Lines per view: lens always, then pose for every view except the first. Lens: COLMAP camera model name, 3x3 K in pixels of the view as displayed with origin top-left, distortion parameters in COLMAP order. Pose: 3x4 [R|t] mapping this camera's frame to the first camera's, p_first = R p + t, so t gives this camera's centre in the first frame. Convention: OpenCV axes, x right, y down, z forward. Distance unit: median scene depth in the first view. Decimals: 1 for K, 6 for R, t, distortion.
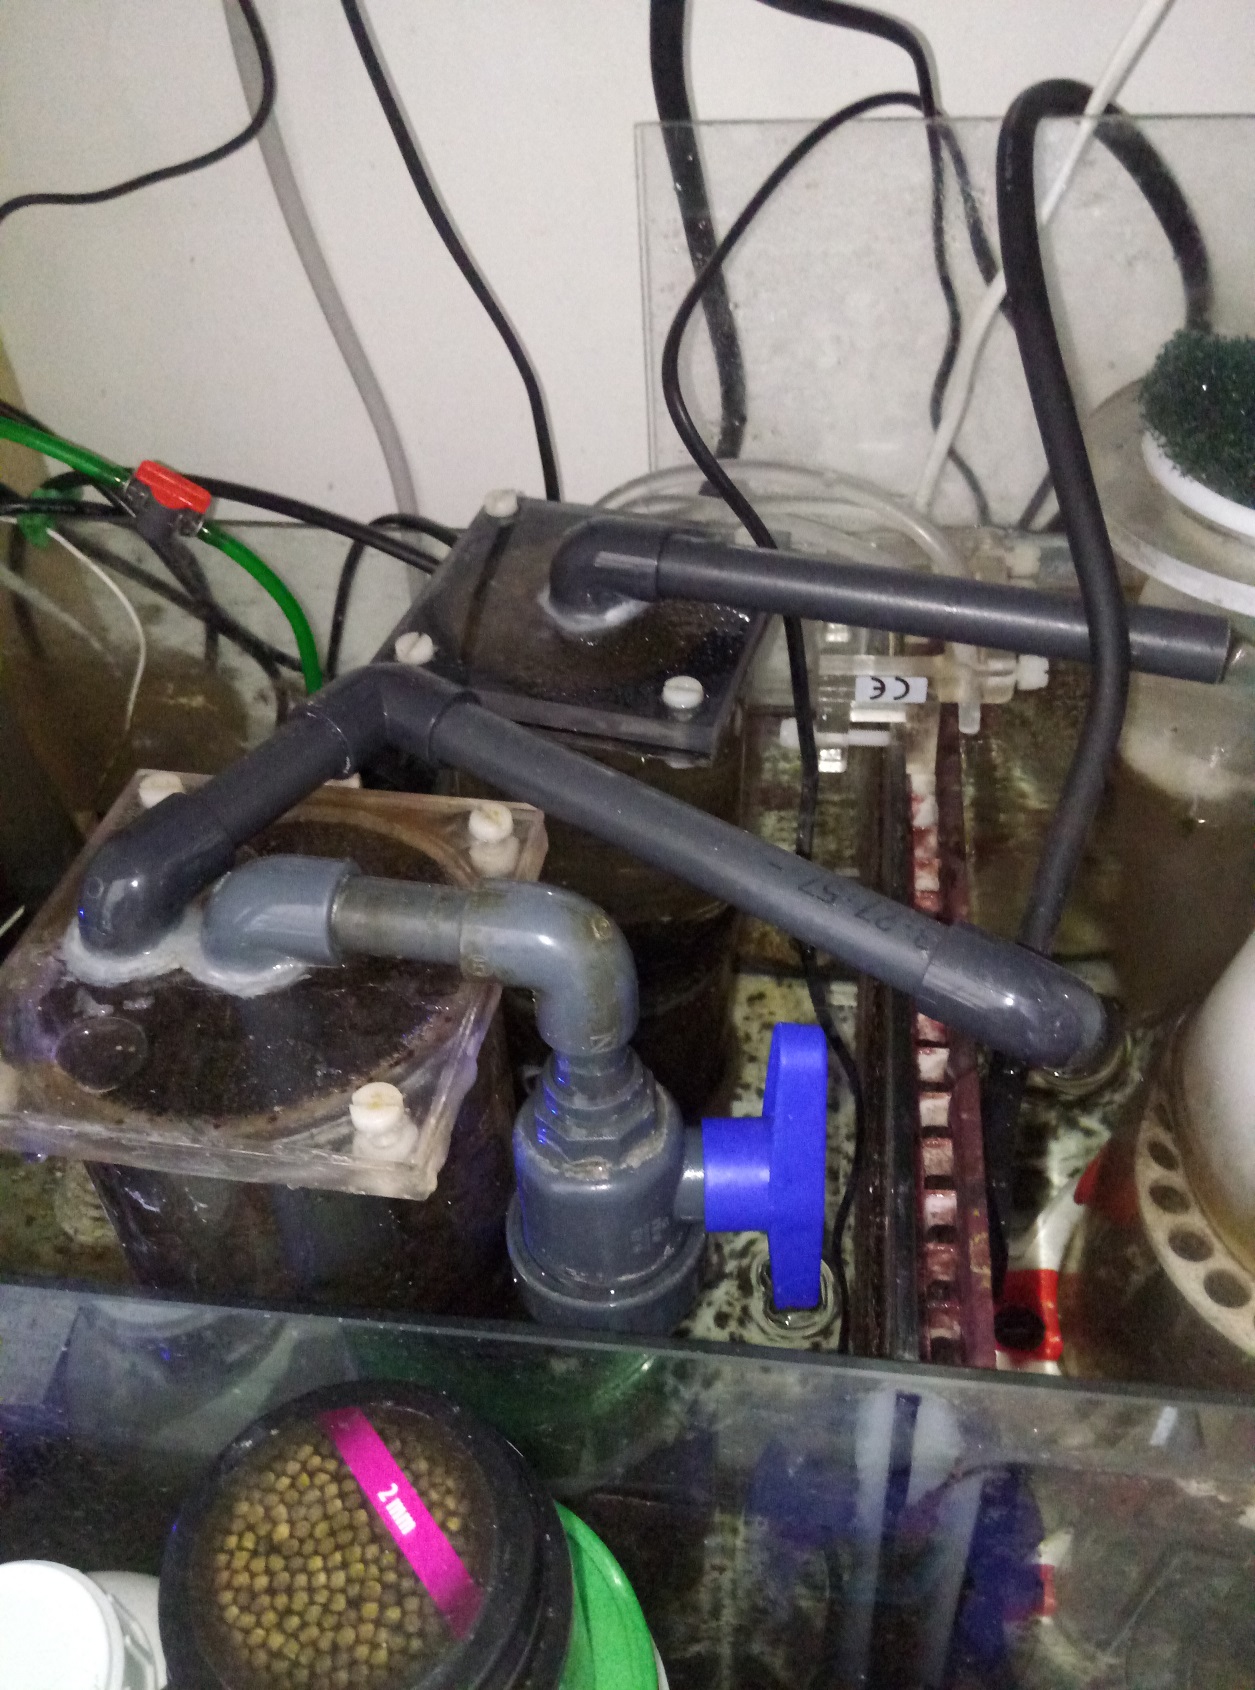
lens RADIAL K [[1572.7, 0, 680.2], [0, 1572.7, 853.3], [0, 0, 1]] dist [0.193837, -0.396506]
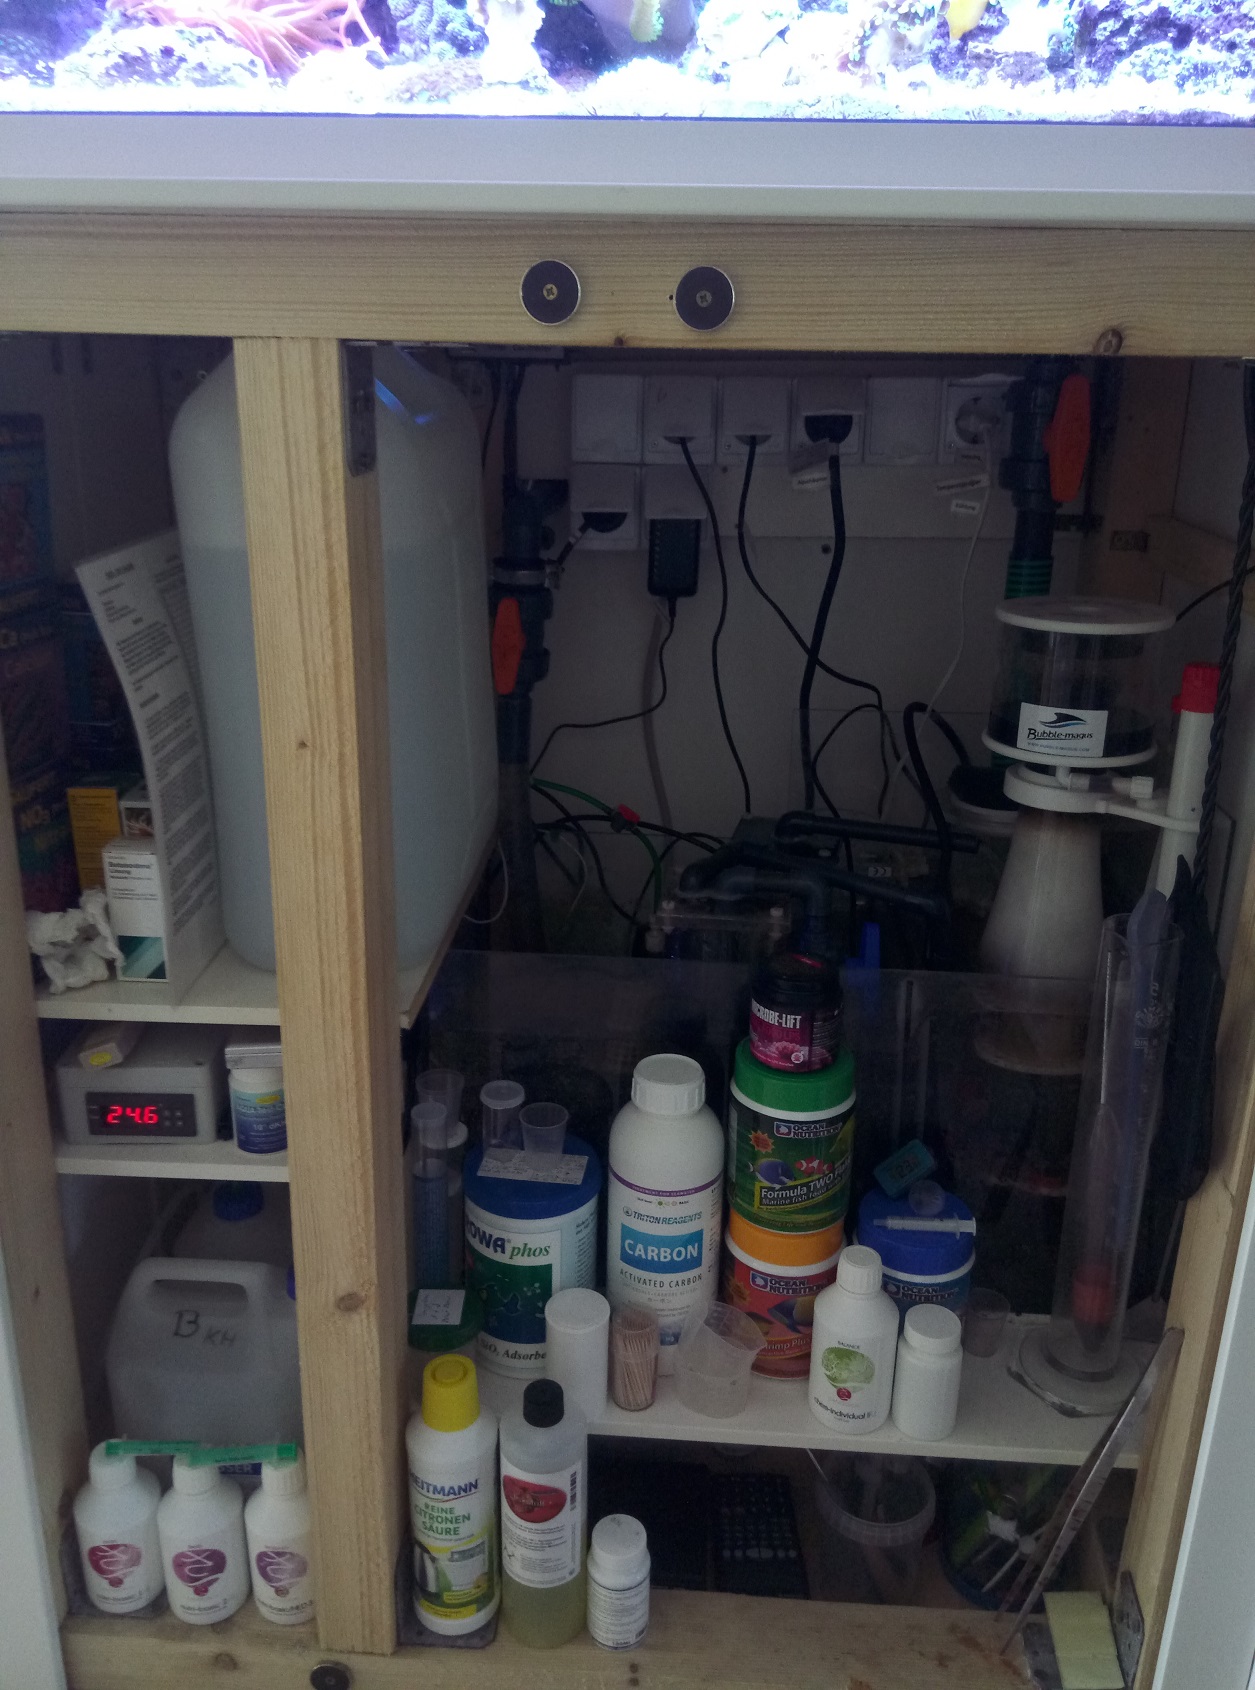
lens RADIAL K [[1520.8, 0, 627.5], [0, 1520.8, 845.0], [0, 0, 1]] dist [0.157946, -0.219137]
pose [[0.997206, 0.031985, 0.067510, -0.620075], [-0.004080, 0.925673, -0.378303, 1.085672], [-0.074592, 0.376970, 0.923217, -1.941955]]
